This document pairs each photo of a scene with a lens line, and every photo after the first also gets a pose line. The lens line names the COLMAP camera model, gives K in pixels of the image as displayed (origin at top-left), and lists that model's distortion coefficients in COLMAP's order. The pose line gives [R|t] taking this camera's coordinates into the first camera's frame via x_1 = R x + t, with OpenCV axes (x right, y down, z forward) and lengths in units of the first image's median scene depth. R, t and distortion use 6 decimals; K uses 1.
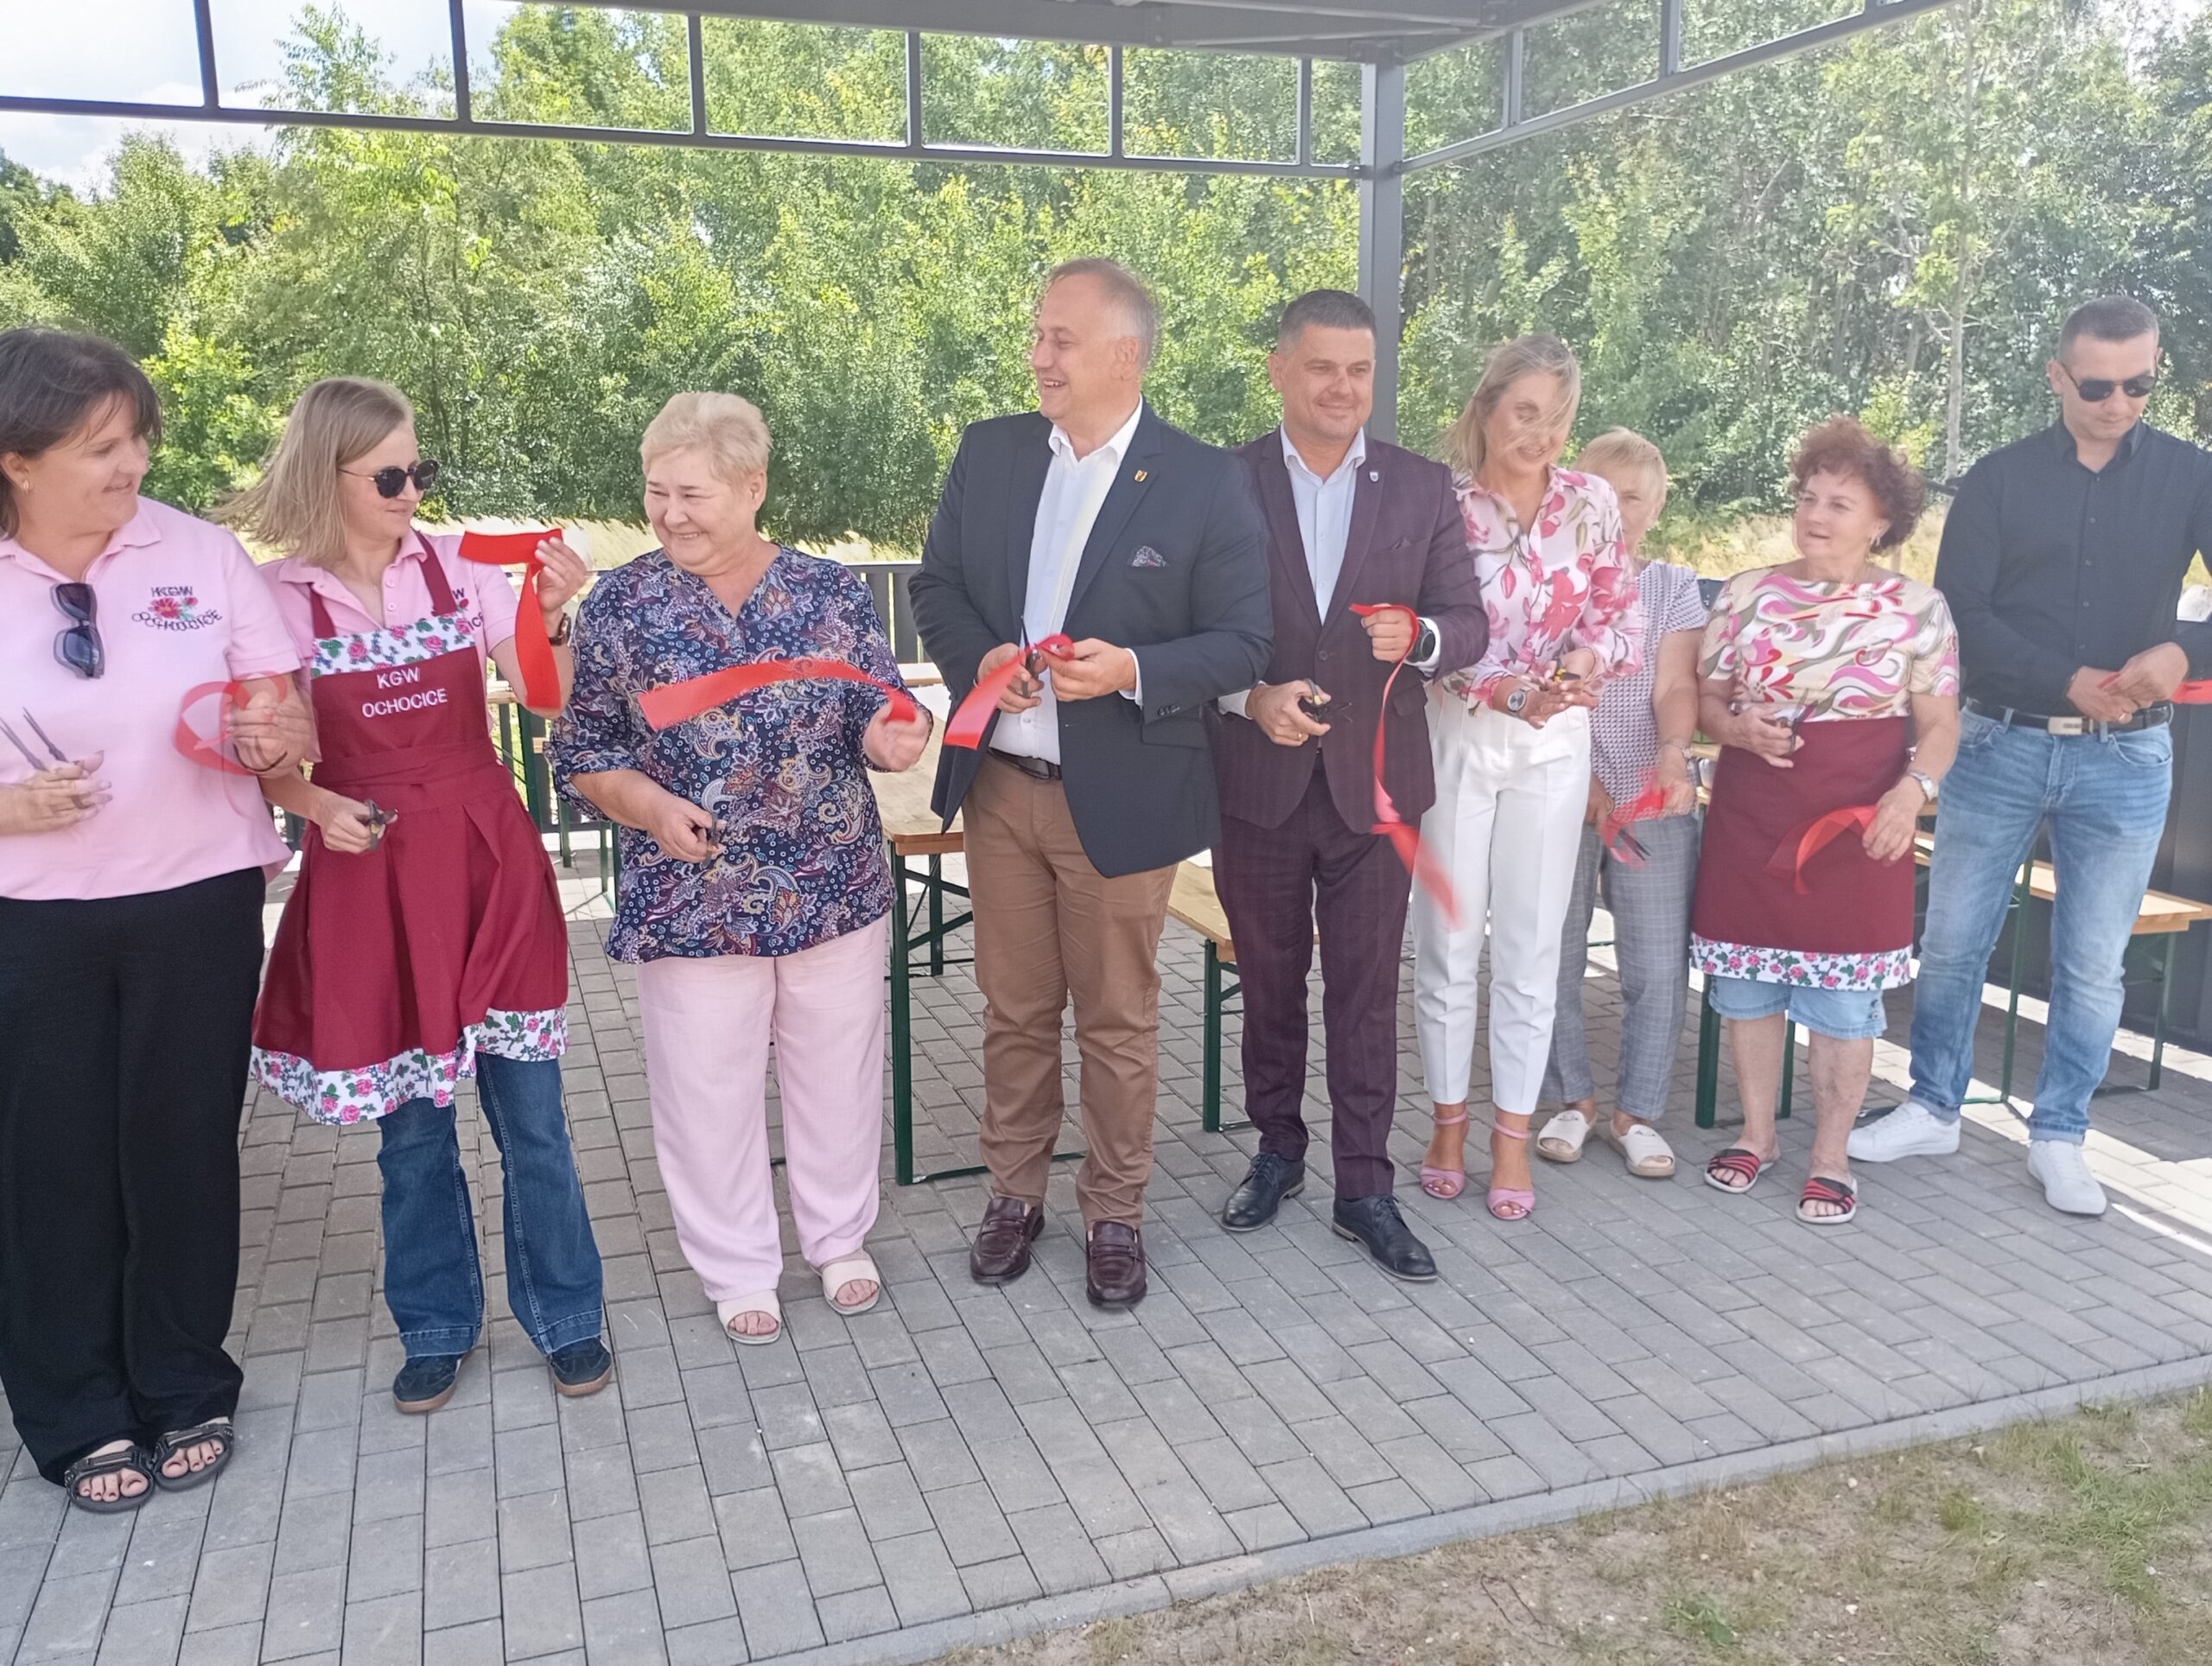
lens RADIAL K [[1857.7, 0, 1095.6], [0, 1857.7, 846.0], [0, 0, 1]] dist [0.060042, -0.076343]
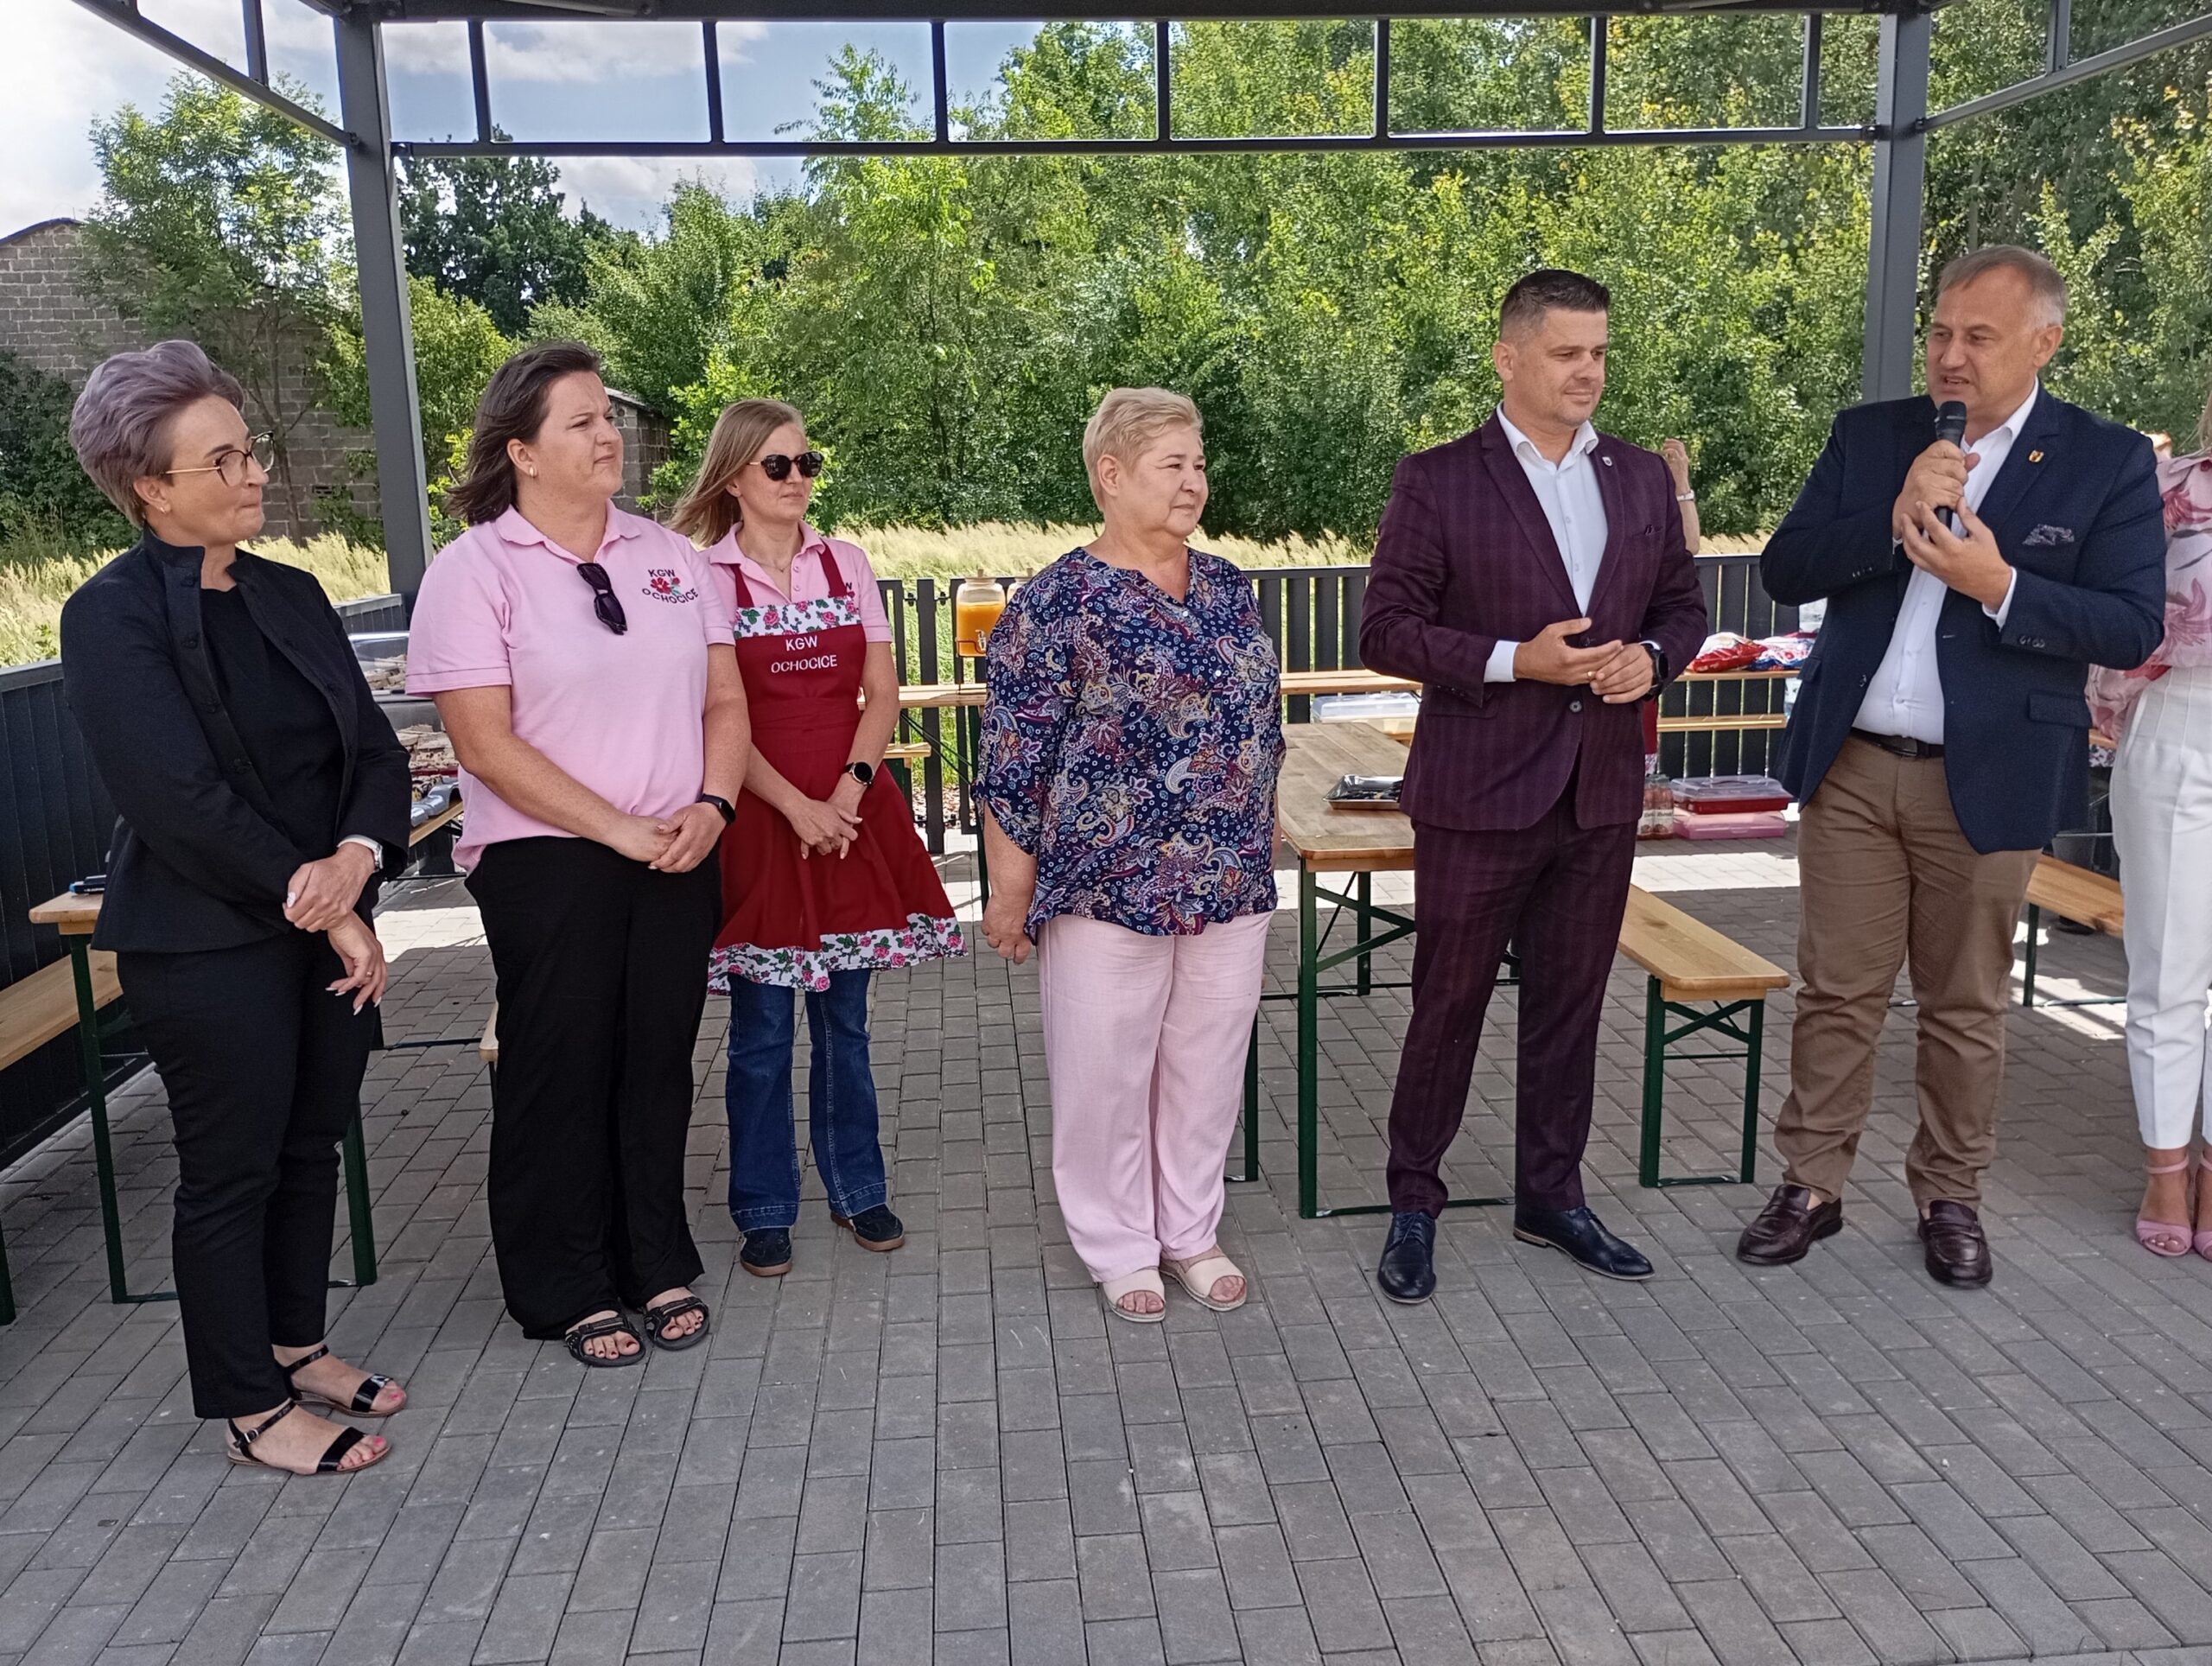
lens RADIAL K [[1857.7, 0, 1087.8], [0, 1857.7, 828.2], [0, 0, 1]] dist [0.060042, -0.076343]
pose [[0.967198, 0.030128, -0.252230, 0.027632], [-0.032982, 0.999431, -0.007095, -0.008184], [0.251872, 0.015181, 0.967641, 0.055930]]
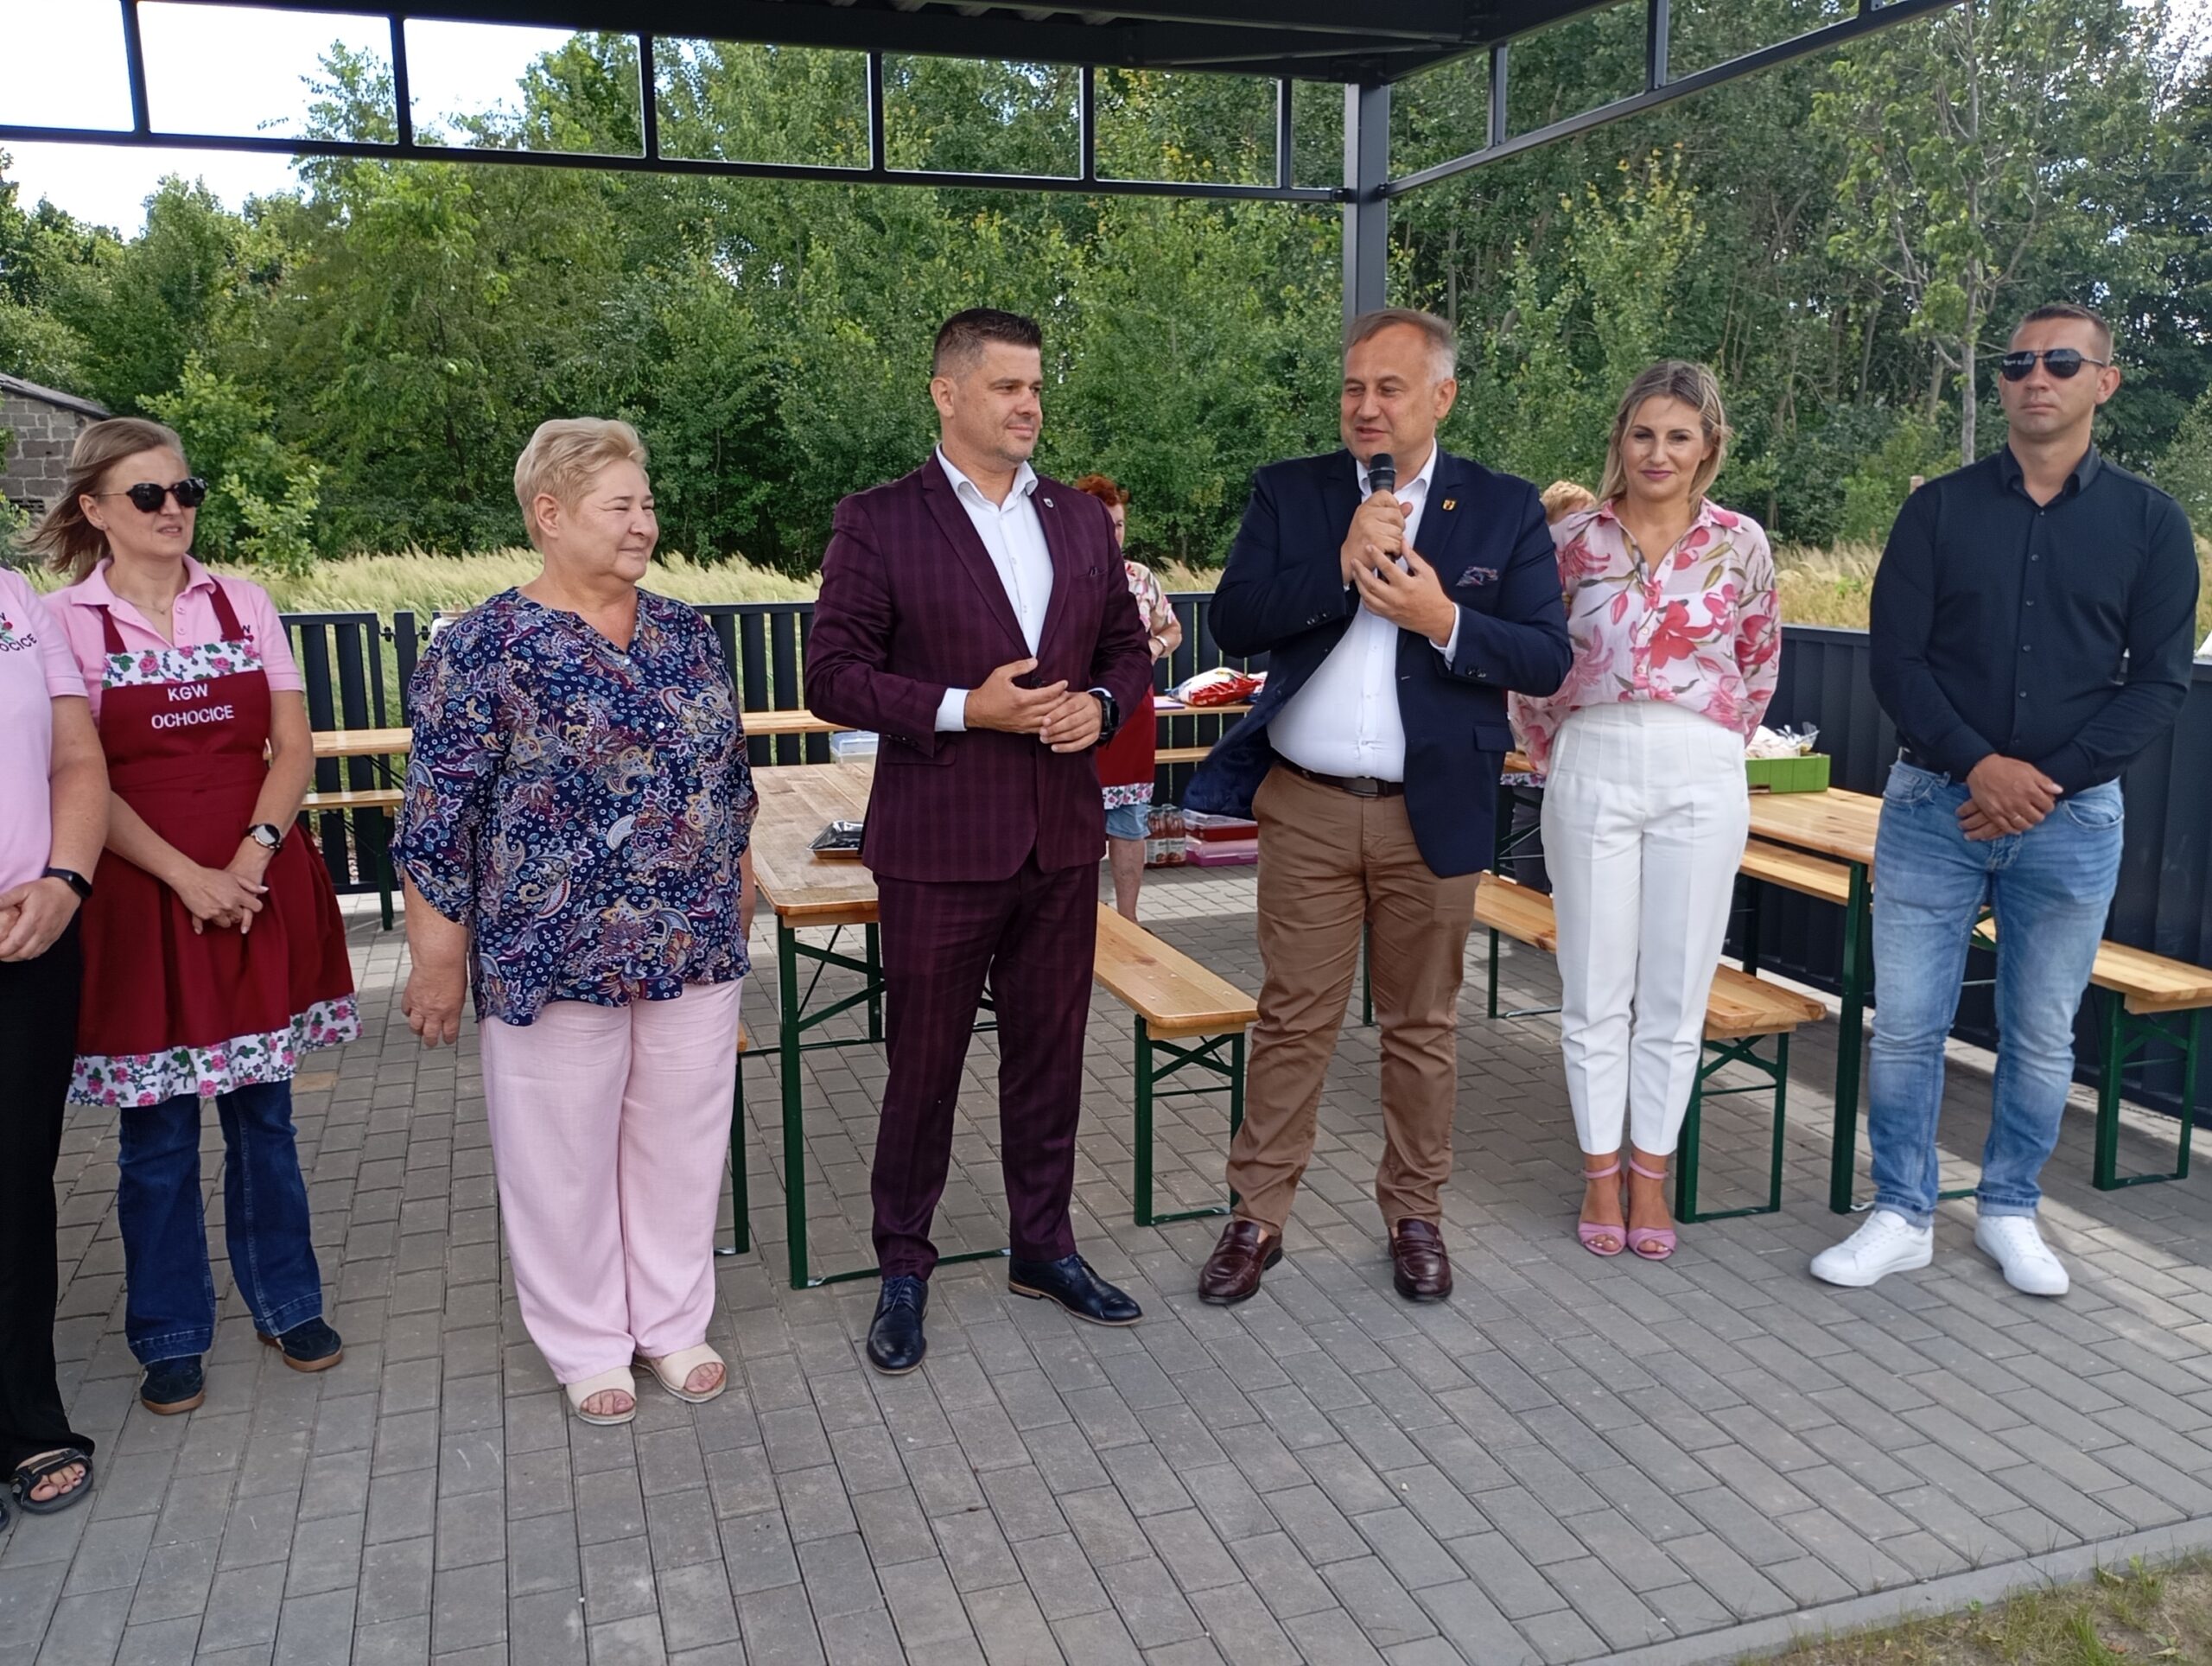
lens RADIAL K [[1857.7, 0, 1102.4], [0, 1857.7, 821.7], [0, 0, 1]] dist [0.060042, -0.076343]
pose [[0.999919, -0.001151, -0.012644, 0.068460], [0.000780, 0.999571, -0.029289, -0.022647], [0.012673, 0.029277, 0.999491, 0.103952]]
